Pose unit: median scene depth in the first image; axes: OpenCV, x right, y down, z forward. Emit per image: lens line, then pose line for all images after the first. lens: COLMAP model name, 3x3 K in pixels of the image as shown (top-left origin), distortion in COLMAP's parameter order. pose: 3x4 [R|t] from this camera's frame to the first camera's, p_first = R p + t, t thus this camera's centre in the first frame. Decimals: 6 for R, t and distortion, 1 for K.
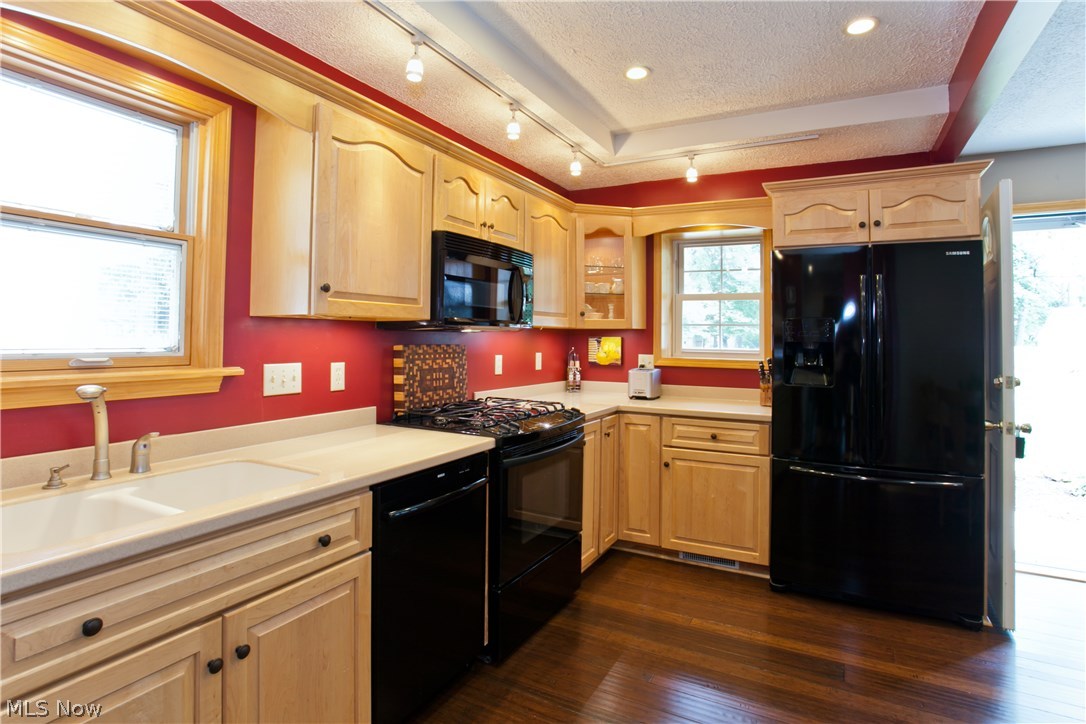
lens RADIAL K [[562.1, 0, 539.8], [0, 562.1, 319.3], [0, 0, 1]] dist [-0.045487, 0.000333]
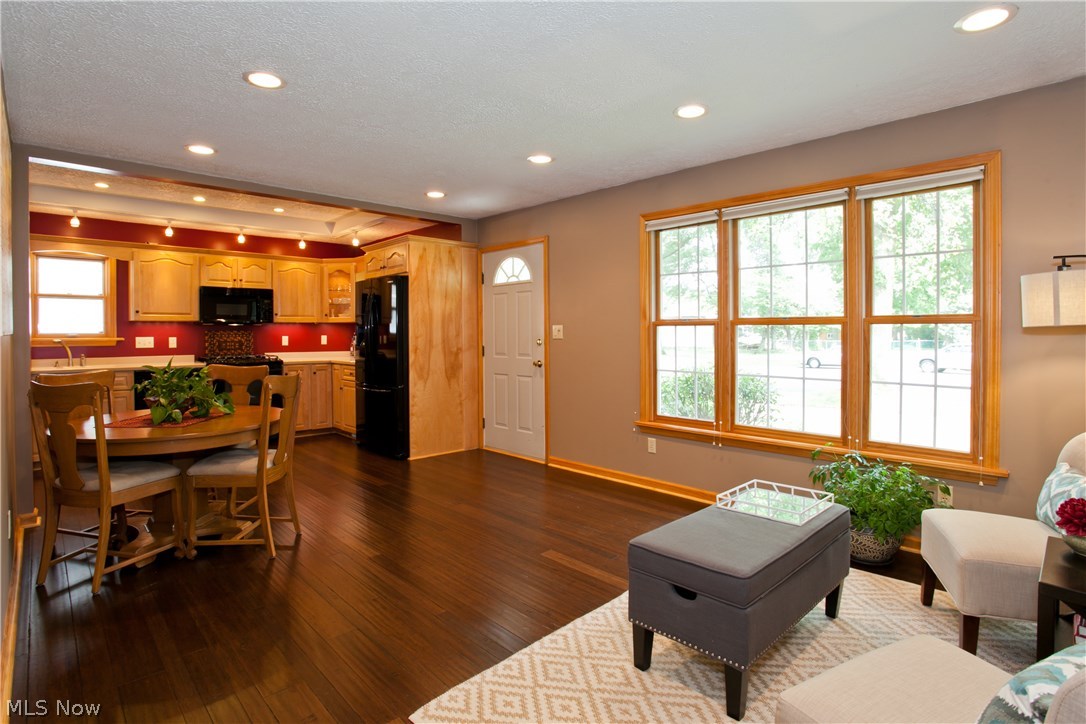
lens RADIAL K [[553.4, 0, 540.9], [0, 553.4, 341.3], [0, 0, 1]] dist [-0.042452, 0.001944]
pose [[0.953082, -0.007353, -0.302624, 2.073526], [0.021469, 0.998829, 0.043346, 0.021371], [0.301951, -0.047809, 0.952124, -0.924515]]
